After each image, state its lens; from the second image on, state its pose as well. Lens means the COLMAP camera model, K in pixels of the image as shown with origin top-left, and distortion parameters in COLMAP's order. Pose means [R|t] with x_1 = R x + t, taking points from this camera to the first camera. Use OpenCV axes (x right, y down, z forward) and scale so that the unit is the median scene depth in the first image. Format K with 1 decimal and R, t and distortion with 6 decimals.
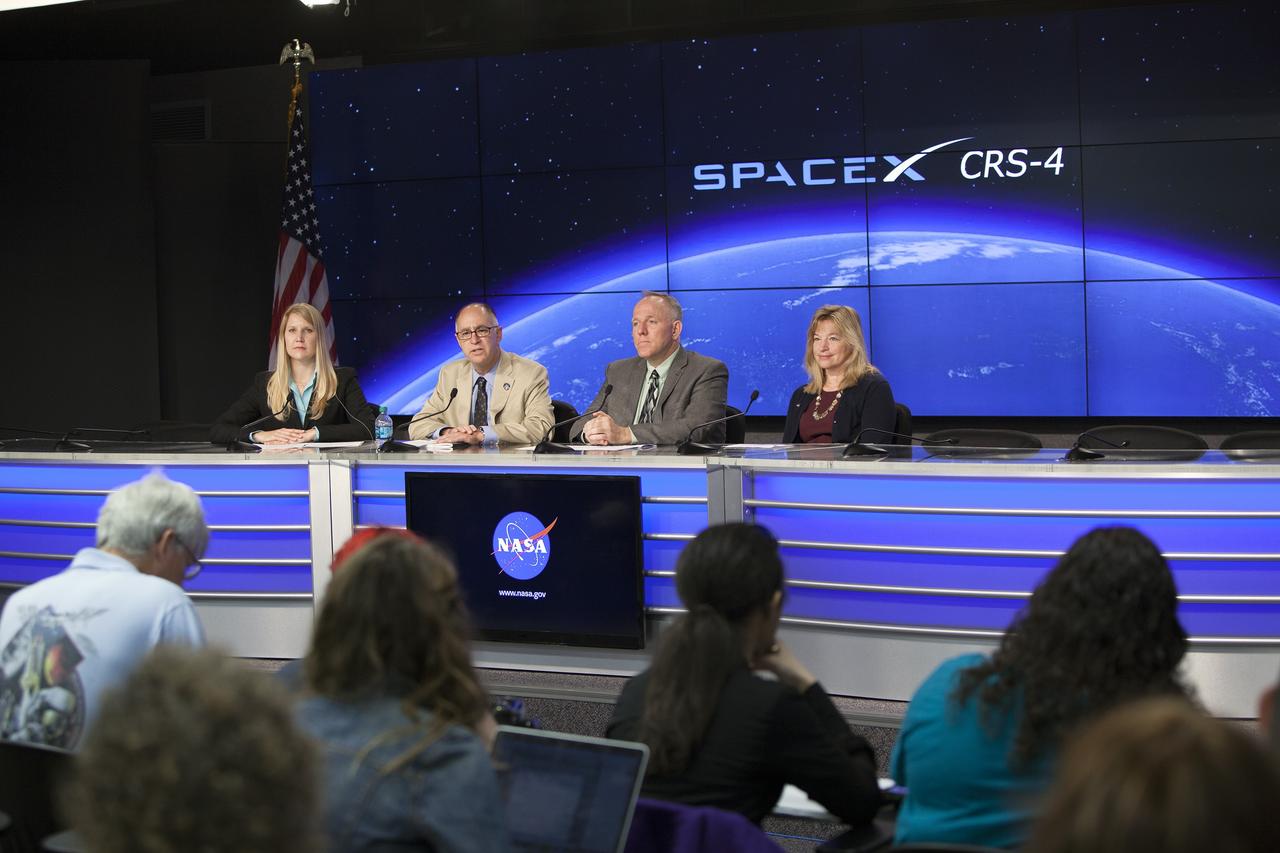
lens RADIAL K [[2634.6, 0, 640.0], [0, 2634.6, 426.5], [0, 0, 1]] dist [-0.142121, -0.124035]
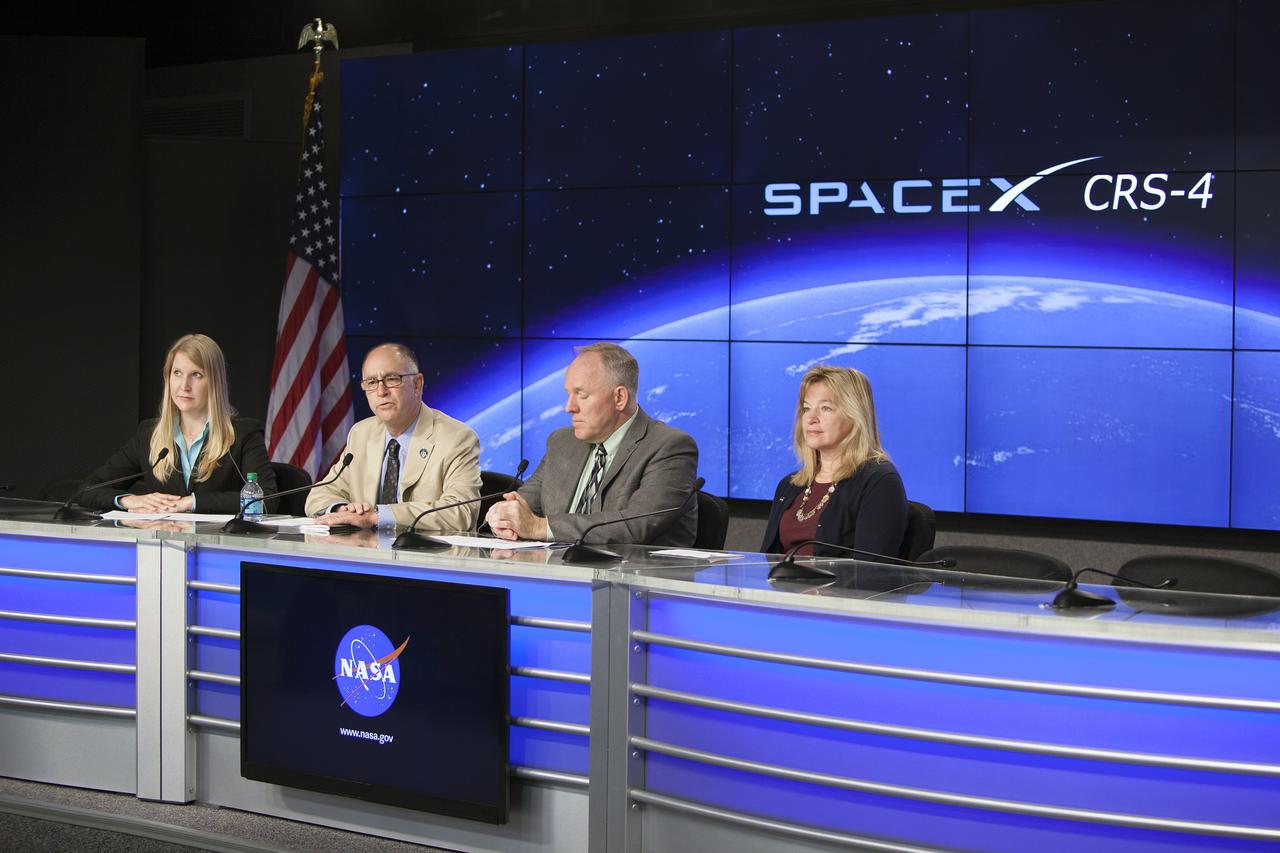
lens RADIAL K [[2634.6, 0, 640.0], [0, 2634.6, 426.5], [0, 0, 1]] dist [-0.142121, -0.124035]
pose [[0.986892, 0.047425, -0.154257, 0.125576], [-0.050331, 0.998620, -0.014983, -0.014440], [0.153333, 0.022550, 0.987917, 0.245299]]
